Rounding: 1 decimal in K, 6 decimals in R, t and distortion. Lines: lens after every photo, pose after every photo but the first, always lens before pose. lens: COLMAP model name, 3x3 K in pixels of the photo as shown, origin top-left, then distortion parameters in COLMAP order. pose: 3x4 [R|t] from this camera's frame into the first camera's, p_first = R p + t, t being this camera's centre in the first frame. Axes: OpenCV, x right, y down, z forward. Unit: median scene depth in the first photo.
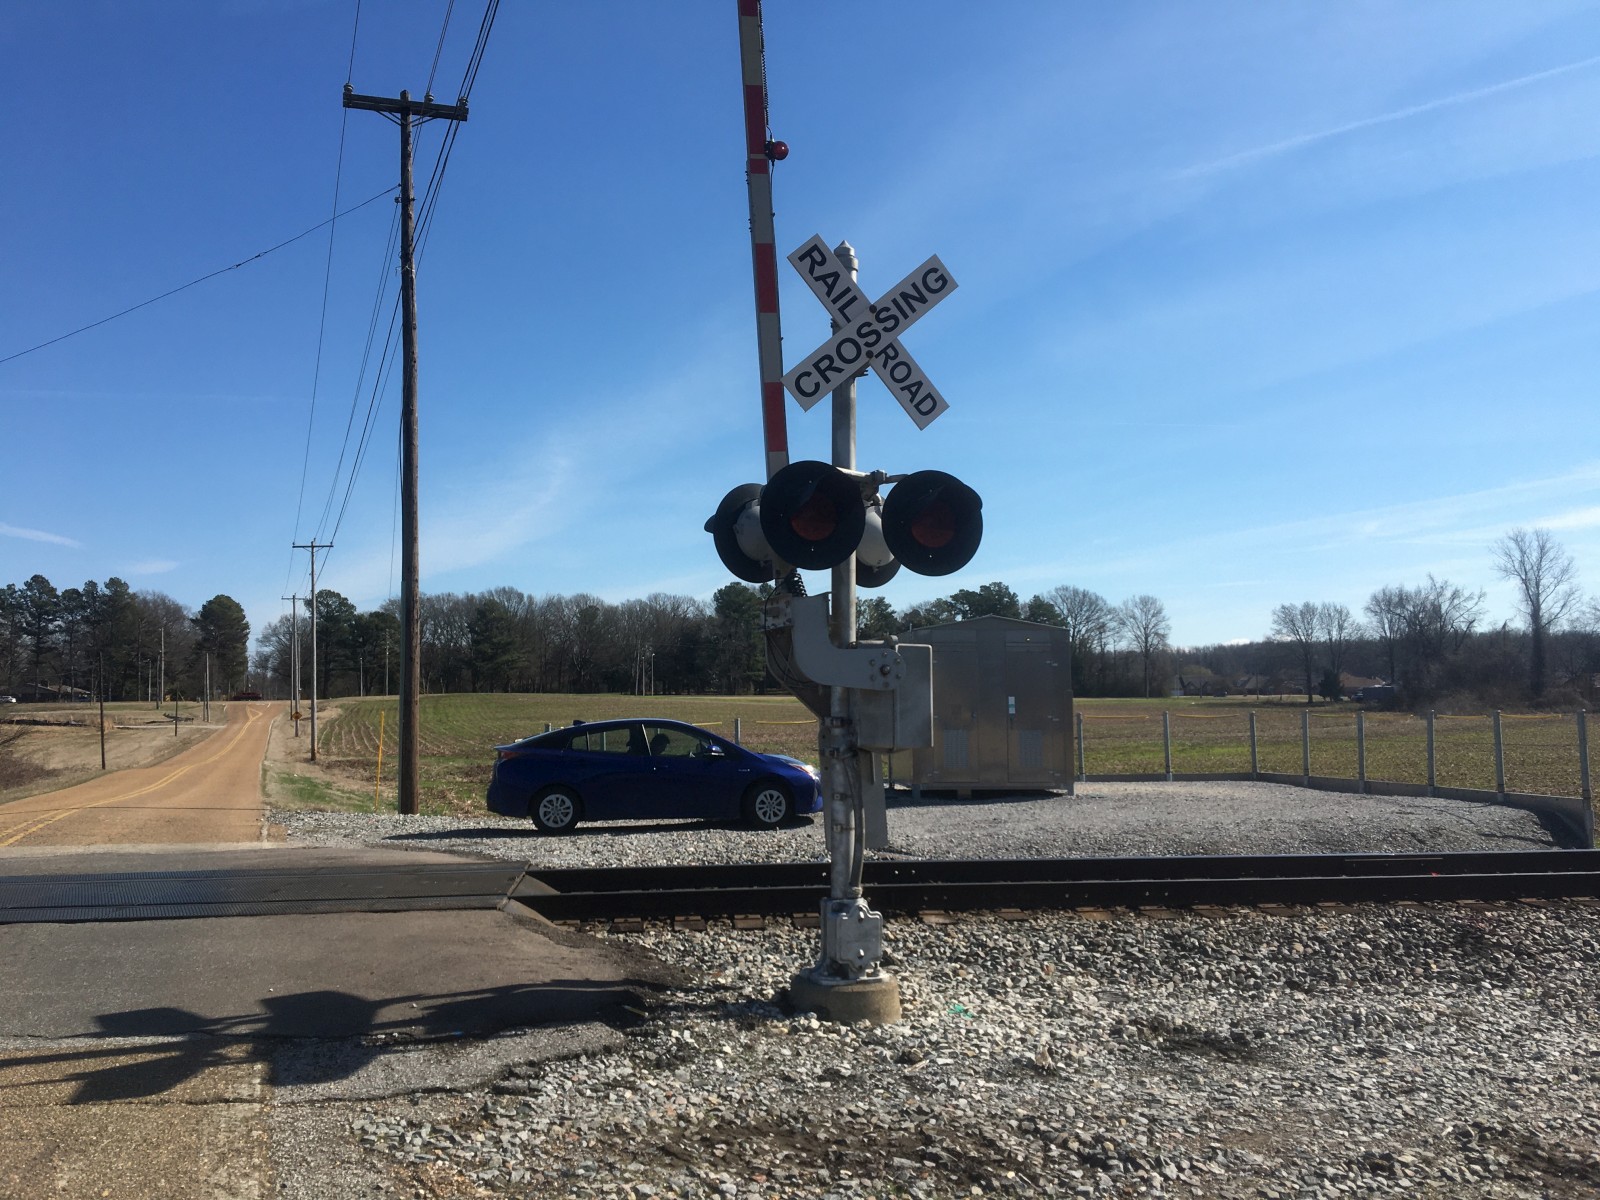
lens RADIAL K [[1374.2, 0, 792.3], [0, 1374.2, 596.1], [0, 0, 1]] dist [0.091392, -0.129683]
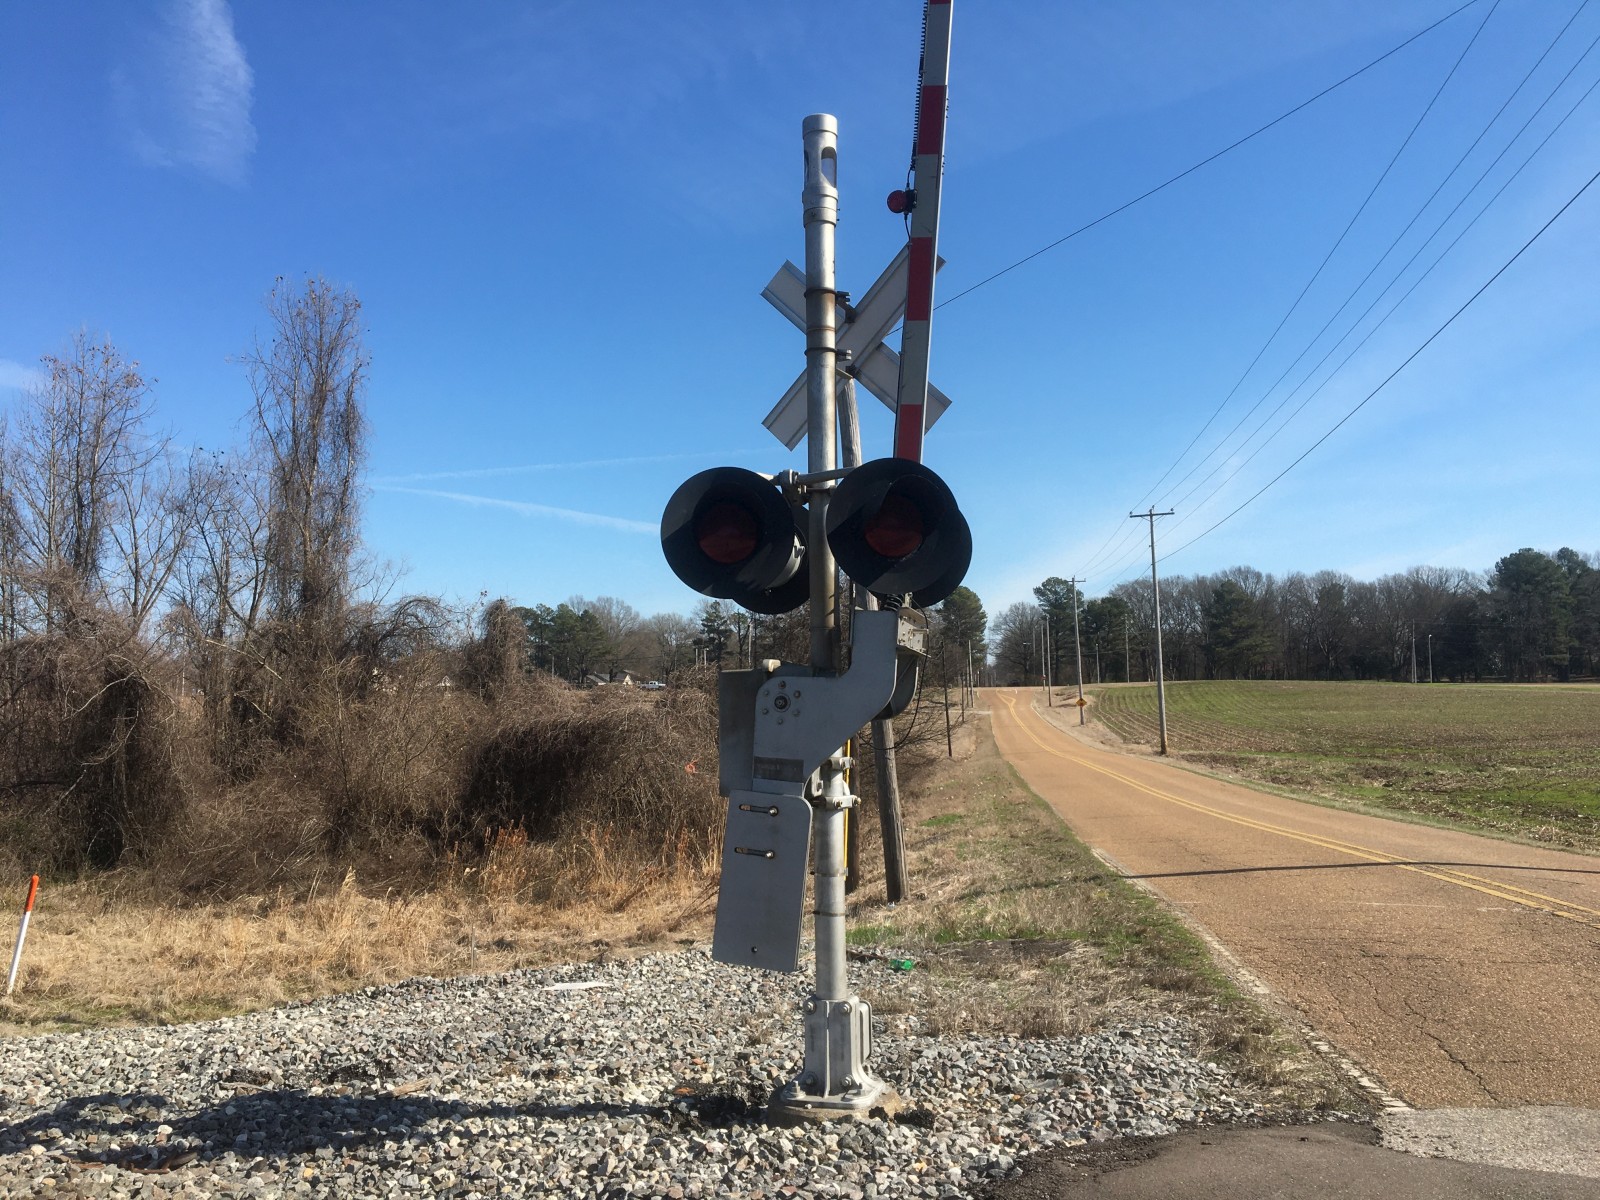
lens RADIAL K [[1374.2, 0, 775.6], [0, 1374.2, 593.2], [0, 0, 1]] dist [0.091392, -0.129683]
pose [[0.876160, -0.034161, -0.480809, -0.243823], [0.037571, 0.999291, -0.002535, 0.013525], [0.480554, -0.015844, 0.876822, 0.170629]]
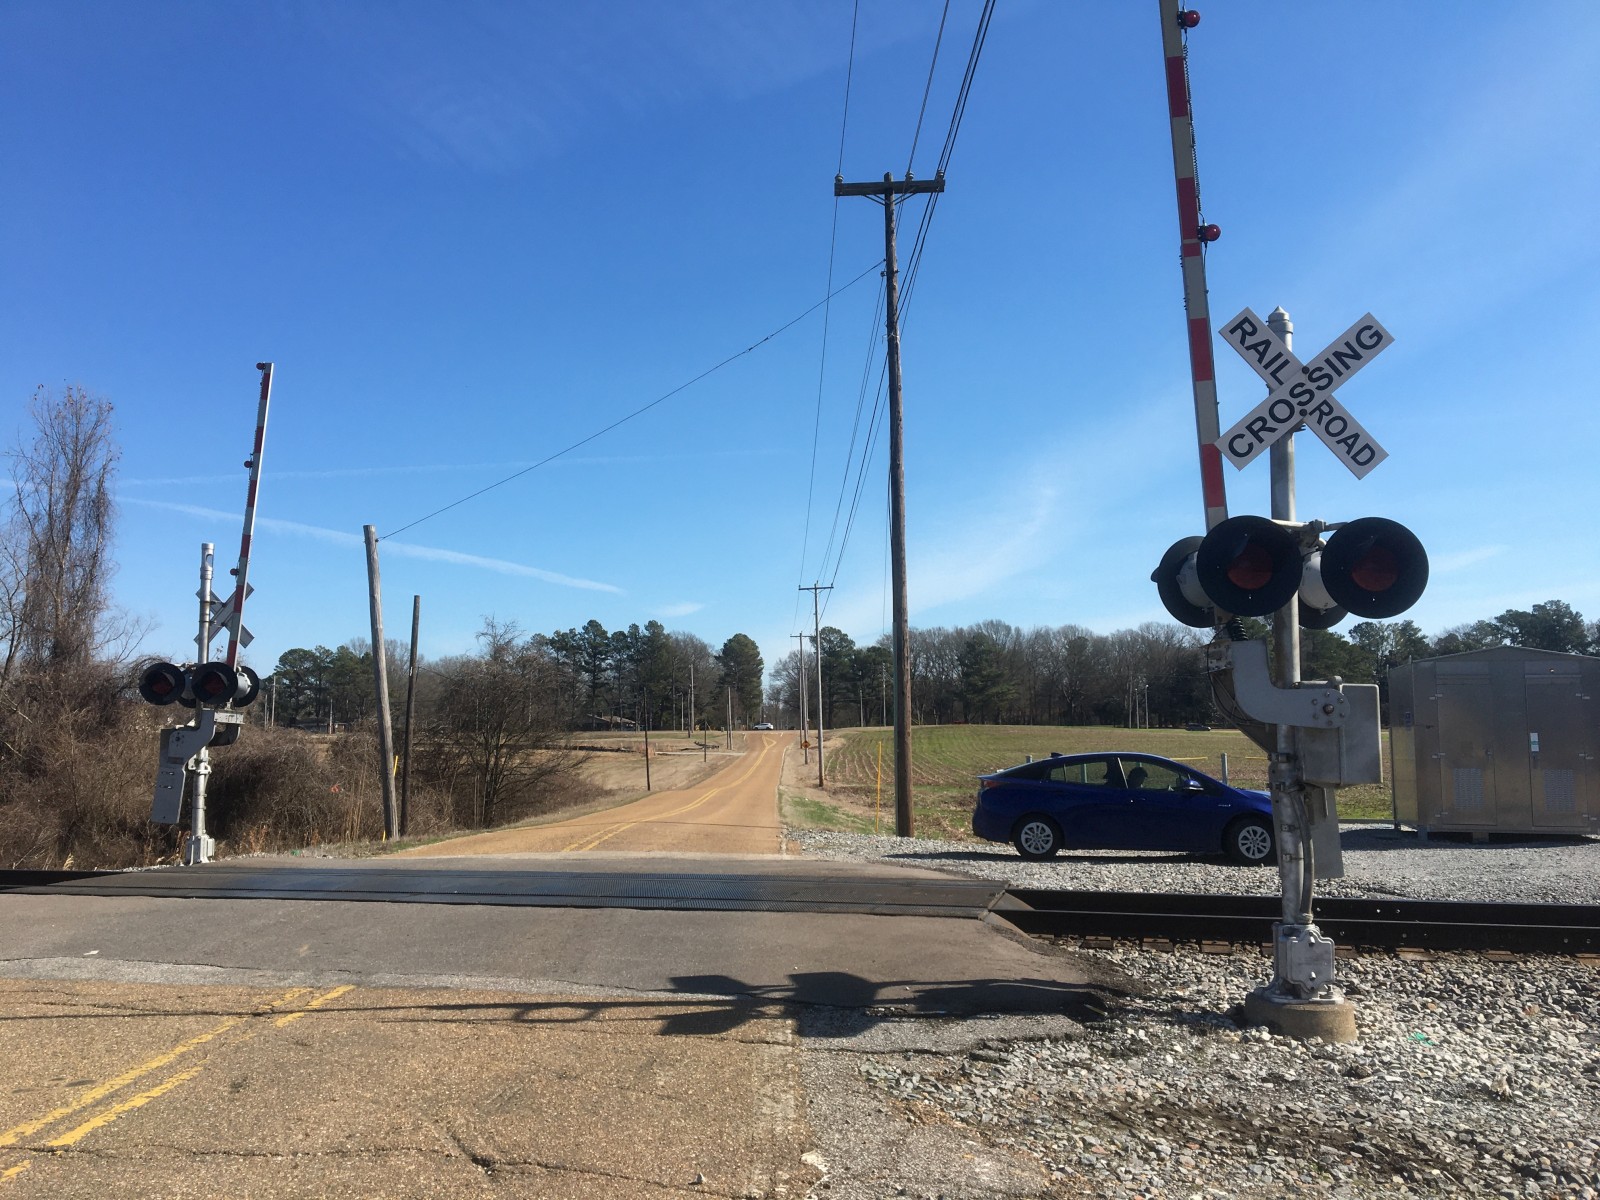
lens RADIAL K [[1374.2, 0, 780.0], [0, 1374.2, 595.9], [0, 0, 1]] dist [0.091392, -0.129683]
pose [[0.935790, -0.030910, -0.351200, 0.015693], [0.022798, 0.999370, -0.027209, -0.004141], [0.351819, 0.017456, 0.935905, -0.046349]]
